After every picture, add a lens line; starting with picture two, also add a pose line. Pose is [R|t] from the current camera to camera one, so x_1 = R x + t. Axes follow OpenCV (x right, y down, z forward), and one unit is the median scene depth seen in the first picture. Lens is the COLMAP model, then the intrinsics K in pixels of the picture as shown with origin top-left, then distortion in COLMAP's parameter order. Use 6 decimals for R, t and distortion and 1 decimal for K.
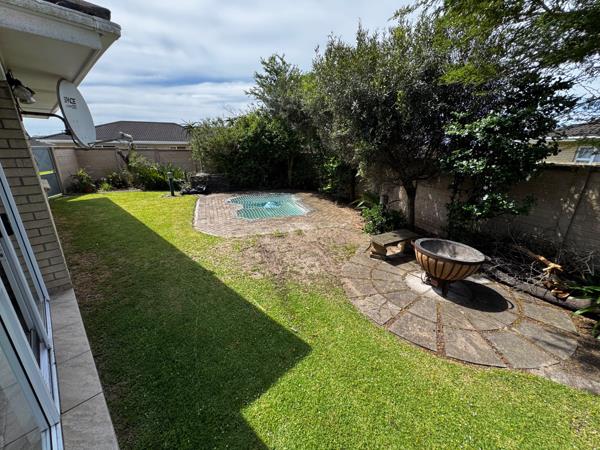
lens RADIAL K [[235.1, 0, 299.8], [0, 235.1, 221.6], [0, 0, 1]] dist [-0.000347, -0.000211]
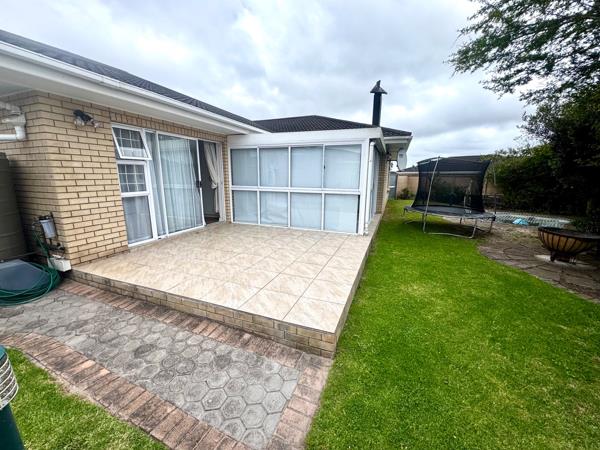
lens RADIAL K [[235.1, 0, 299.8], [0, 235.1, 221.6], [0, 0, 1]] dist [-0.000347, -0.000211]
pose [[0.352177, 0.171051, -0.920170, 1.224453], [-0.290271, 0.954641, 0.066363, 0.390917], [0.889783, 0.243727, 0.385854, -0.914840]]
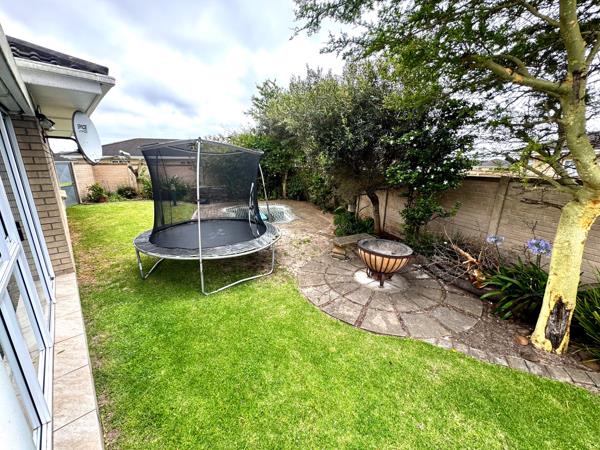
lens RADIAL K [[235.2, 0, 300.4], [0, 235.2, 220.9], [0, 0, 1]] dist [0.002941, 0.000410]
pose [[0.999127, 0.006070, -0.041335, 0.232088], [-0.008449, 0.998301, -0.057646, 0.054222], [0.040915, 0.057945, 0.997481, -0.180071]]
